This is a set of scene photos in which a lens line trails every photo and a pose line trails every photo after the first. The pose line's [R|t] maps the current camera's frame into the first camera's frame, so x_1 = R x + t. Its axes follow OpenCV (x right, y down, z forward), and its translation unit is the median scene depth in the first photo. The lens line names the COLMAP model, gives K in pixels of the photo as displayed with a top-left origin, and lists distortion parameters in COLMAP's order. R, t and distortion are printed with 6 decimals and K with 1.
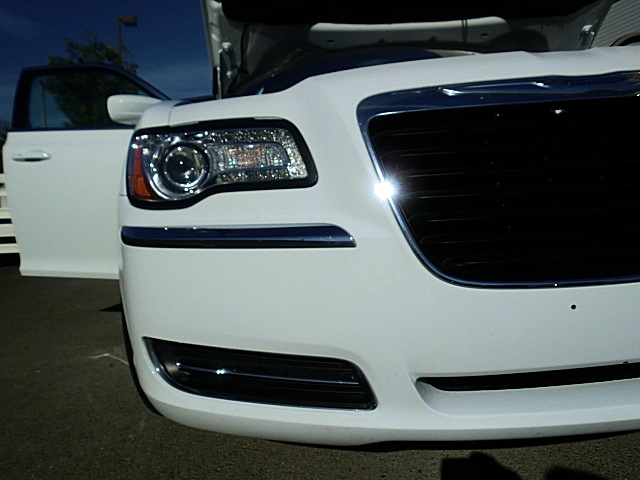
lens RADIAL K [[495.2, 0, 320.0], [0, 495.2, 240.0], [0, 0, 1]] dist [-0.091327, 0.108184]
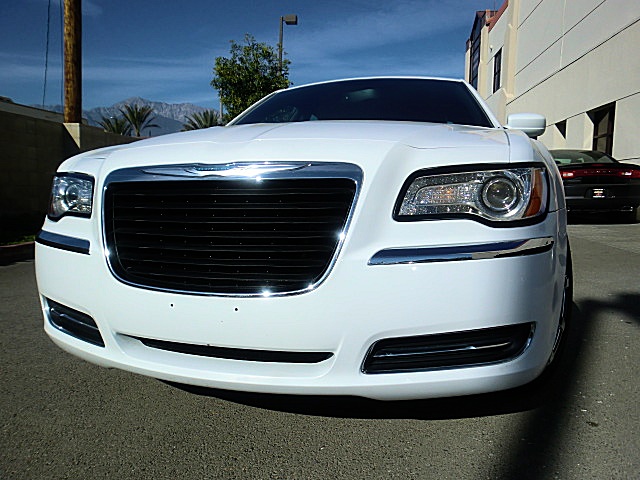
lens RADIAL K [[497.2, 0, 315.7], [0, 497.2, 240.4], [0, 0, 1]] dist [-0.124402, 0.138496]
pose [[0.942807, 0.085942, -0.322071, 0.595358], [-0.077962, 0.996246, 0.037621, -0.071751], [0.324095, -0.010360, 0.945968, -0.176426]]
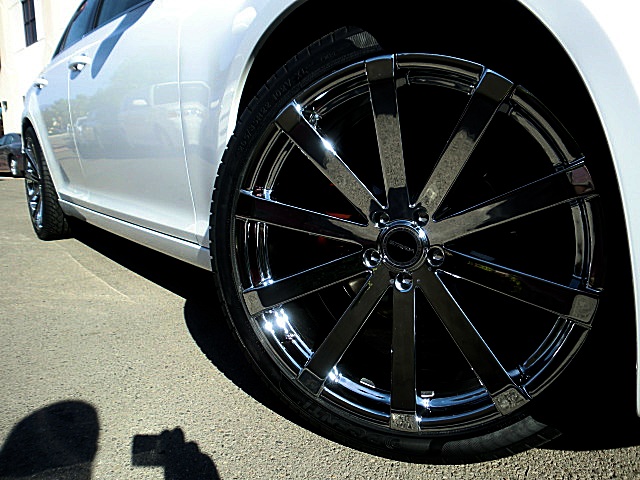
lens RADIAL K [[505.0, 0, 319.3], [0, 505.0, 236.0], [0, 0, 1]] dist [-0.125575, 0.142853]
pose [[0.821620, -0.052147, 0.567645, -0.546439], [0.028004, 0.998297, 0.051175, 0.062495], [-0.569347, -0.026151, 0.821681, 0.494405]]
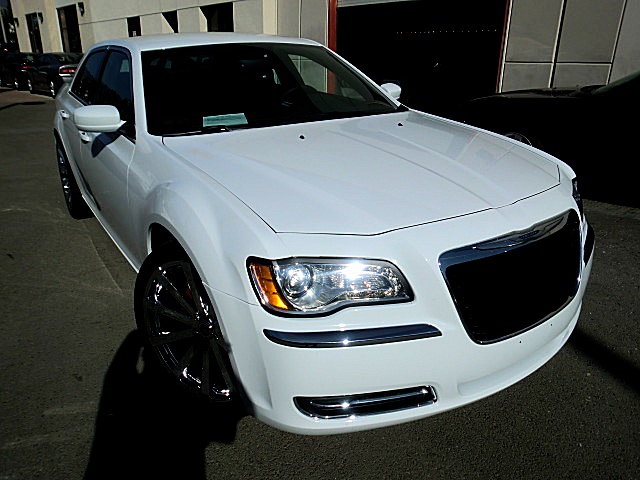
lens RADIAL K [[505.0, 0, 319.3], [0, 505.0, 236.0], [0, 0, 1]] dist [-0.125575, 0.142853]
pose [[0.864202, -0.120358, 0.488538, -0.515239], [-0.000159, 0.970902, 0.239476, -0.347641], [-0.503146, -0.207033, 0.839036, -0.139838]]
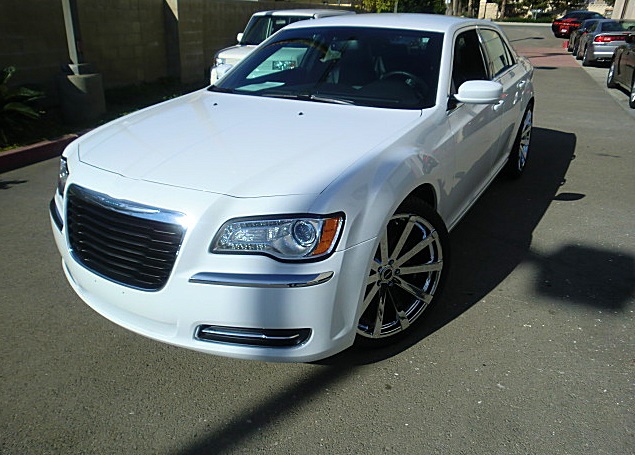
lens RADIAL K [[499.4, 0, 311.0], [0, 499.4, 212.0], [0, 0, 1]] dist [-0.138549, 0.161964]
pose [[0.817236, 0.264973, -0.511777, 1.129699], [-0.099615, 0.939615, 0.327416, -0.505169], [0.567629, -0.216595, 0.794282, -0.172852]]
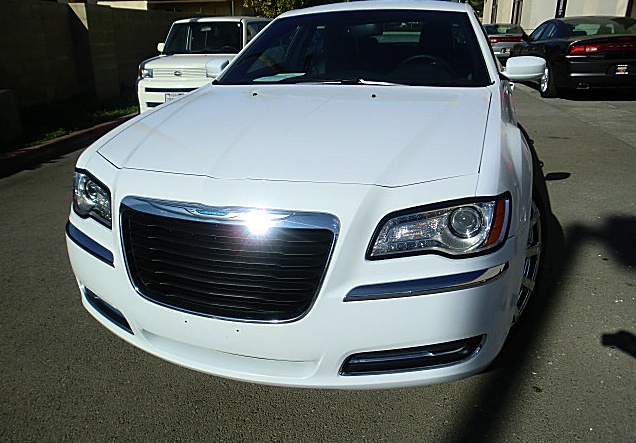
lens RADIAL K [[494.8, 0, 315.2], [0, 494.8, 204.0], [0, 0, 1]] dist [-0.104533, 0.108554]
pose [[0.930963, 0.153284, -0.331379, 0.646574], [-0.062880, 0.961355, 0.268036, -0.370180], [0.359659, -0.228694, 0.904624, -0.226054]]
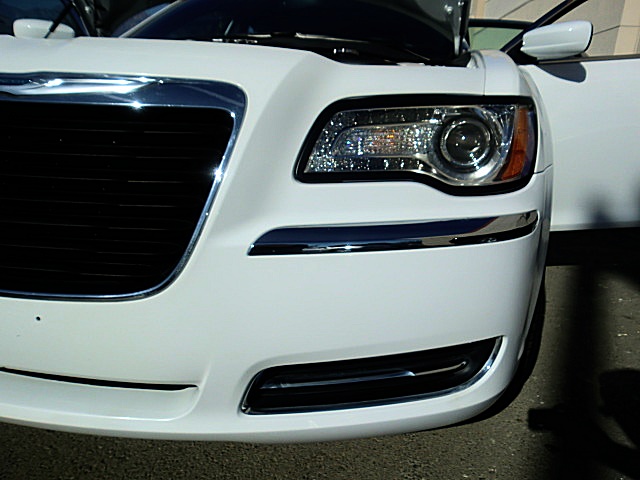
lens RADIAL K [[497.2, 0, 315.7], [0, 497.2, 240.4], [0, 0, 1]] dist [-0.124402, 0.138496]
pose [[0.962652, 0.150746, -0.224893, 0.593805], [-0.113497, 0.978836, 0.170291, -0.105620], [0.245804, -0.138406, 0.959387, 0.089671]]
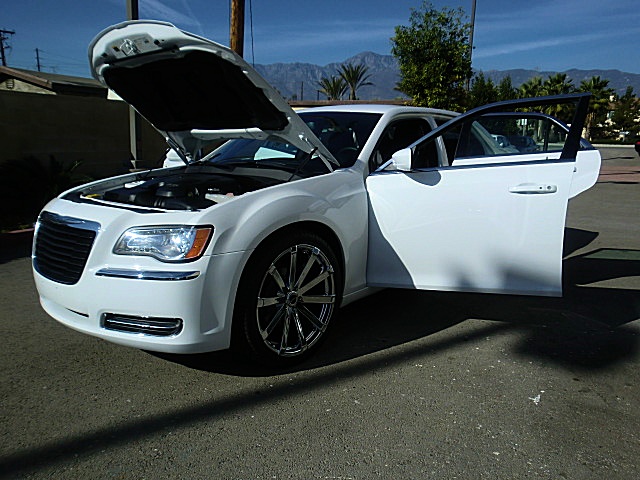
lens RADIAL K [[505.0, 0, 319.3], [0, 505.0, 236.0], [0, 0, 1]] dist [-0.125575, 0.142853]
pose [[0.712808, 0.189620, -0.675240, 1.722030], [-0.112103, 0.981184, 0.157195, -0.390143], [0.692342, -0.036353, 0.720653, -0.073965]]
